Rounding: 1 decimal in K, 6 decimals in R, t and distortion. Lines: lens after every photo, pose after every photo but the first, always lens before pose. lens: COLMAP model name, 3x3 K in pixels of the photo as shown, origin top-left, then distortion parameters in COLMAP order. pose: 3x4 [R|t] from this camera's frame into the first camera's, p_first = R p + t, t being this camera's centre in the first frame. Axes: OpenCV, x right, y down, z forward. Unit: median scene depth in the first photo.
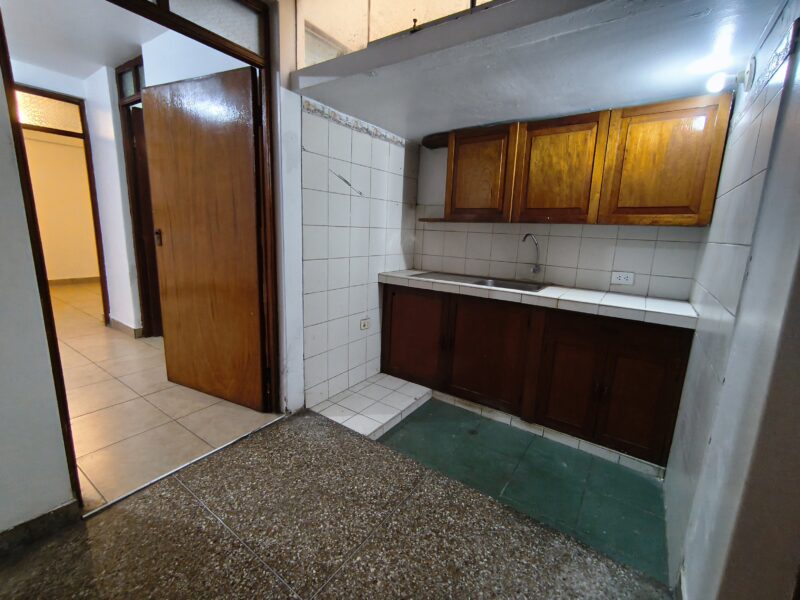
lens RADIAL K [[352.3, 0, 400.0], [0, 352.3, 300.0], [0, 0, 1]] dist [0.000531, -0.000076]
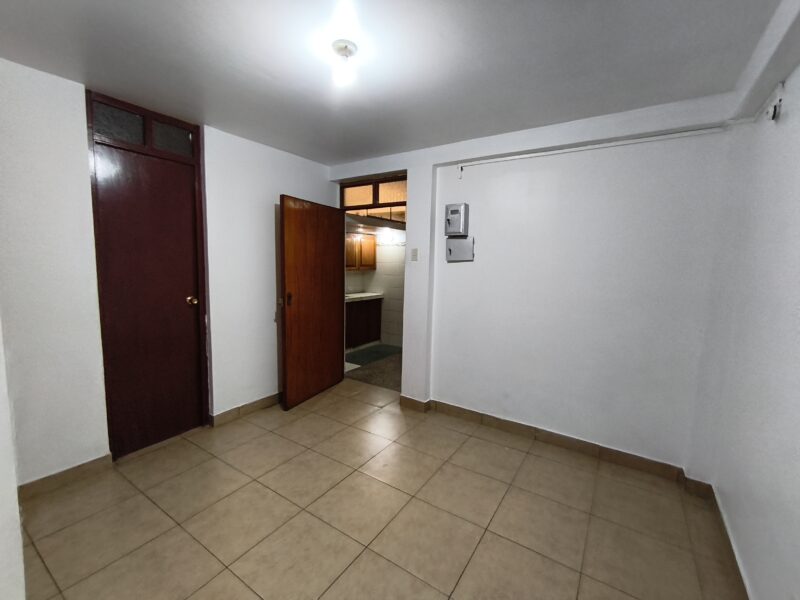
lens RADIAL K [[352.3, 0, 400.0], [0, 352.3, 300.0], [0, 0, 1]] dist [0.000531, -0.000076]
pose [[-0.011890, -0.153049, 0.988147, -2.369932], [0.180676, 0.971622, 0.152664, -0.356004], [-0.983471, 0.180349, 0.016099, 0.636595]]
